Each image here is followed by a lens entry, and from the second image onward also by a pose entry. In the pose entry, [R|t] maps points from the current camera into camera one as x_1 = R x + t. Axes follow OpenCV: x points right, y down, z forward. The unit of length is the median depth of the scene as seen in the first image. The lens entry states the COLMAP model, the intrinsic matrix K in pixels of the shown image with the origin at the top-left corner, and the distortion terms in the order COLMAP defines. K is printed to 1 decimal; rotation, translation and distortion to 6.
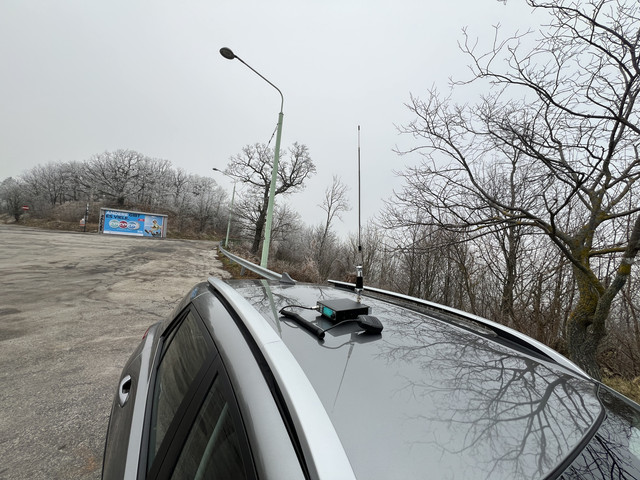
lens RADIAL K [[254.4, 0, 319.3], [0, 254.4, 238.4], [0, 0, 1]] dist [-0.001117, 0.000240]
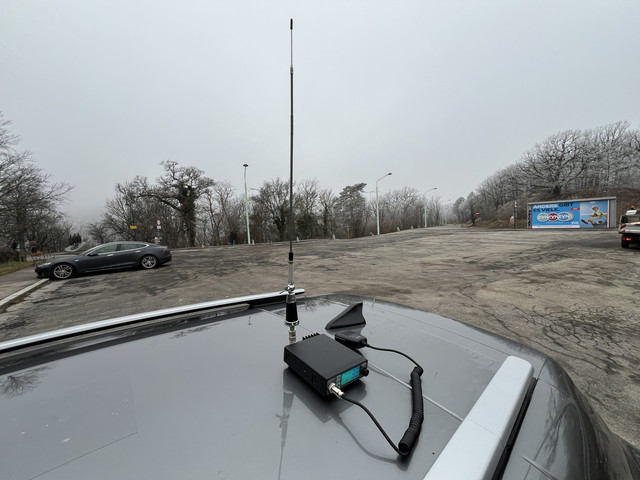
lens RADIAL K [[254.4, 0, 319.8], [0, 254.4, 239.7], [0, 0, 1]] dist [-0.001117, 0.000240]
pose [[0.124649, -0.037776, -0.991482, 0.053059], [0.063616, 0.997523, -0.030008, 0.001957], [0.990159, -0.059334, 0.126744, 0.121534]]
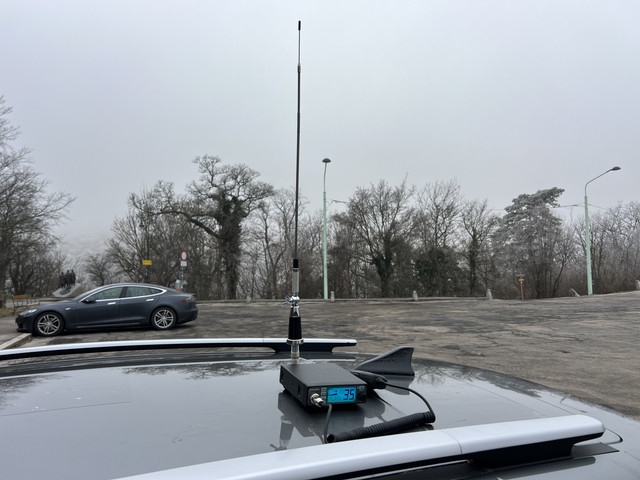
lens RADIAL K [[482.1, 0, 325.4], [0, 482.1, 242.0], [0, 0, 1]] dist [0.046560, -0.053032]
pose [[-0.150155, -0.149296, -0.977325, 0.084228], [0.002657, 0.988468, -0.151406, 0.012182], [0.988659, -0.025331, -0.148027, 0.139452]]
